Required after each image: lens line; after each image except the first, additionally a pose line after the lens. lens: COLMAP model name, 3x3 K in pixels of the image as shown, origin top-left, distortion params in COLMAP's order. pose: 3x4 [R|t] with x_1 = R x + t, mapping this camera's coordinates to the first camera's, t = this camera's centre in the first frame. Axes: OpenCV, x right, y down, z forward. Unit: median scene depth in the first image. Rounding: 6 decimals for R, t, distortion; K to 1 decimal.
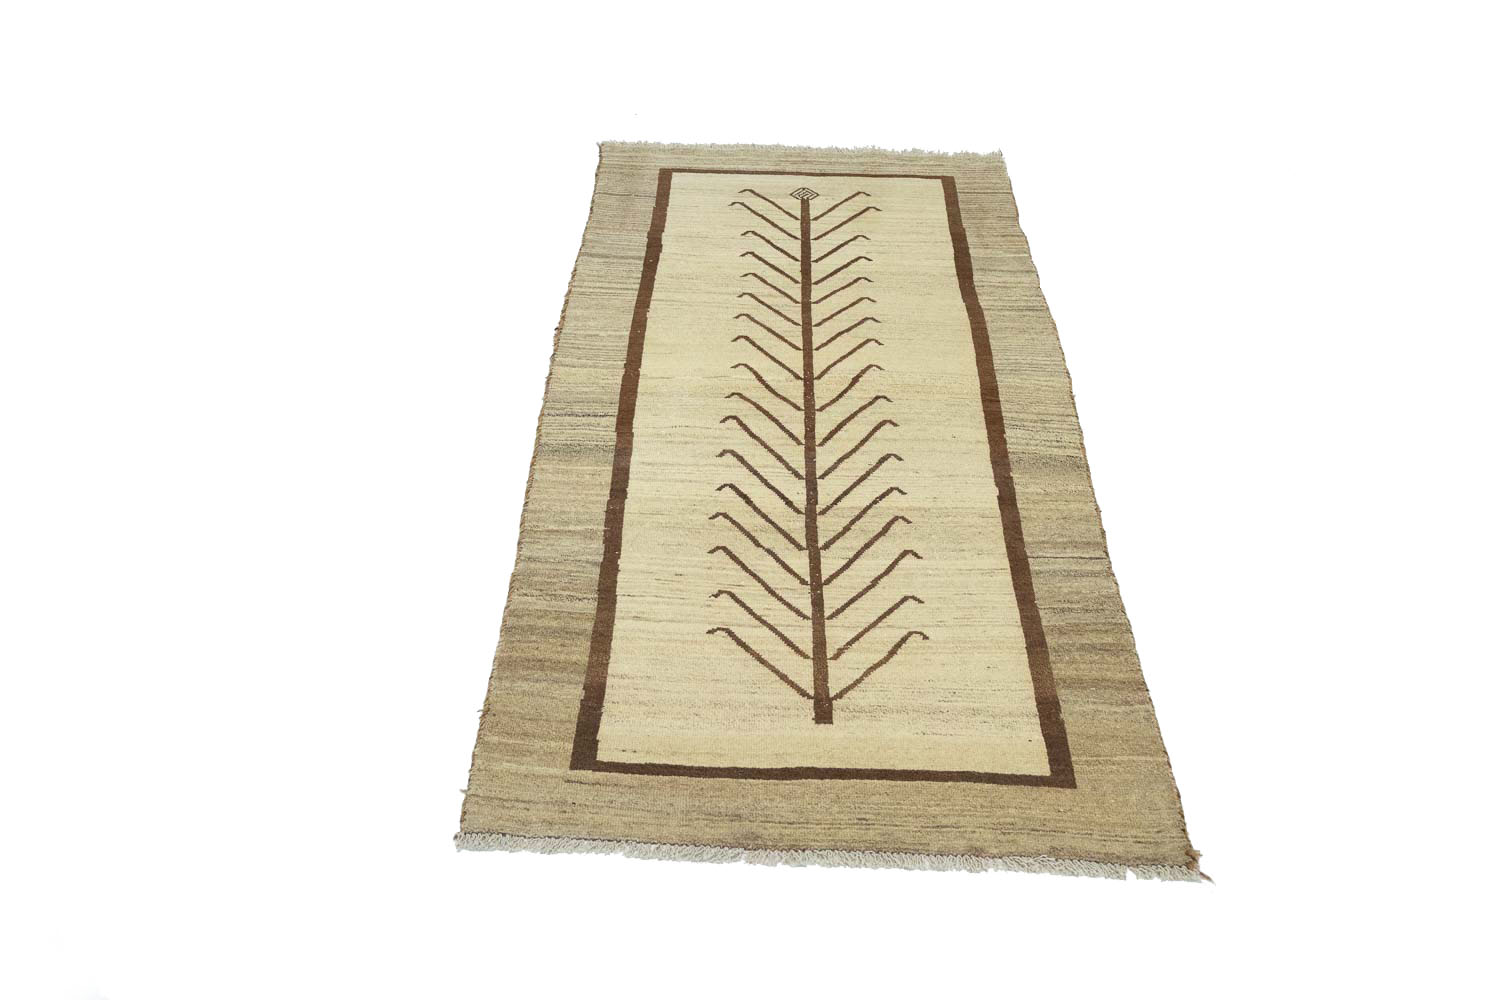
lens RADIAL K [[1229.8, 0, 750.0], [0, 1229.8, 500.0], [0, 0, 1]] dist [0.002623, -0.006705]
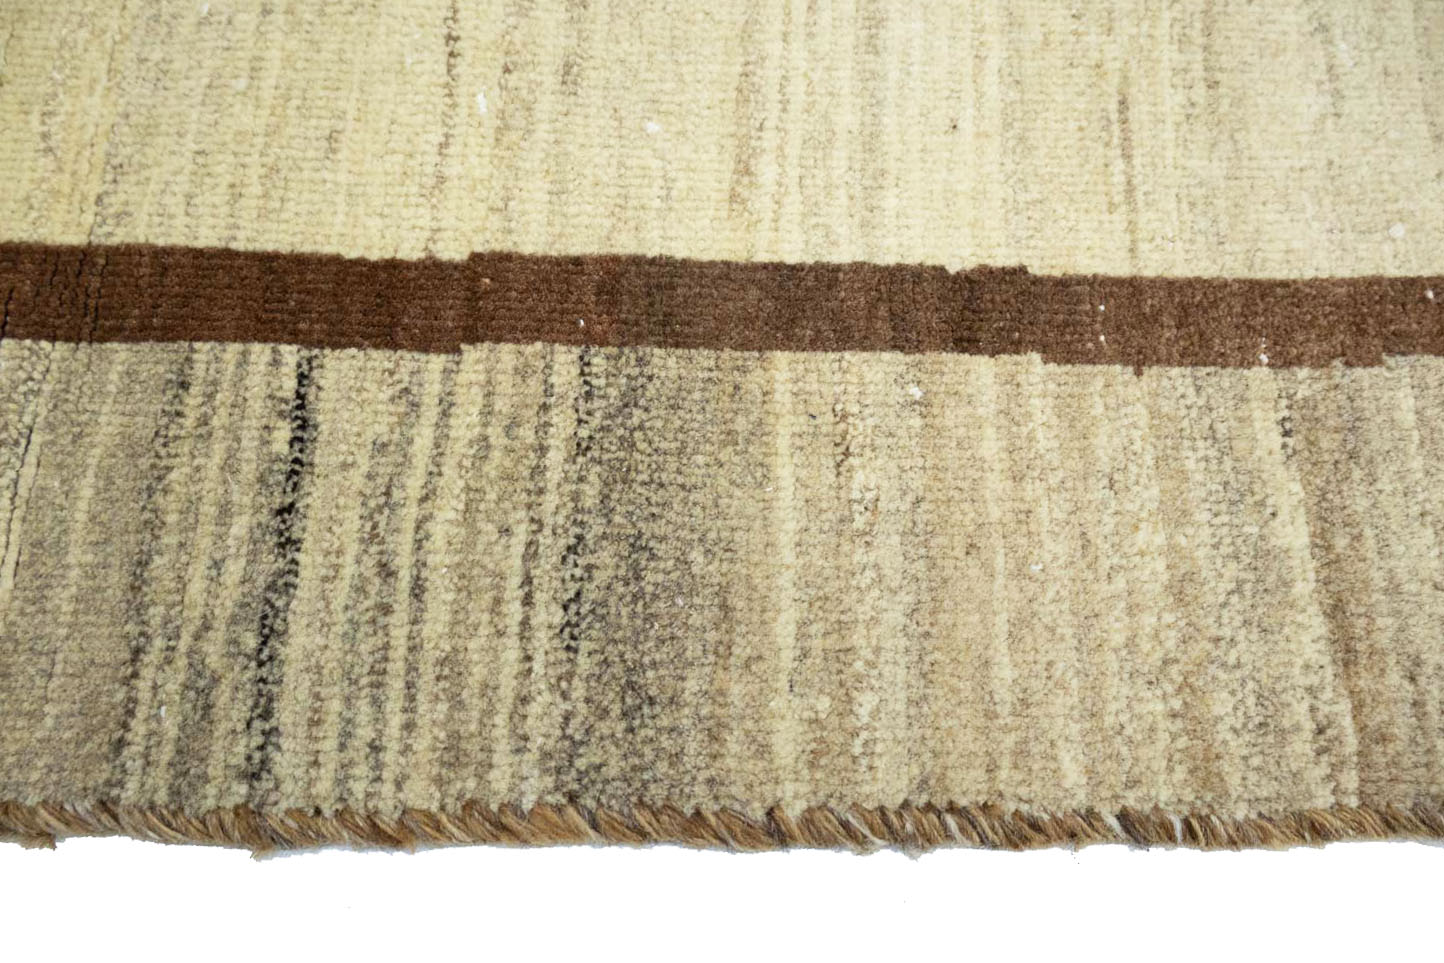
lens RADIAL K [[1181.3, 0, 702.9], [0, 1181.3, 475.4], [0, 0, 1]] dist [0.006585, 0.001148]
pose [[0.013775, -0.951353, 0.307795, -0.176388], [0.664392, 0.238754, 0.708223, -0.144534], [-0.747258, 0.194741, 0.635360, 0.884923]]
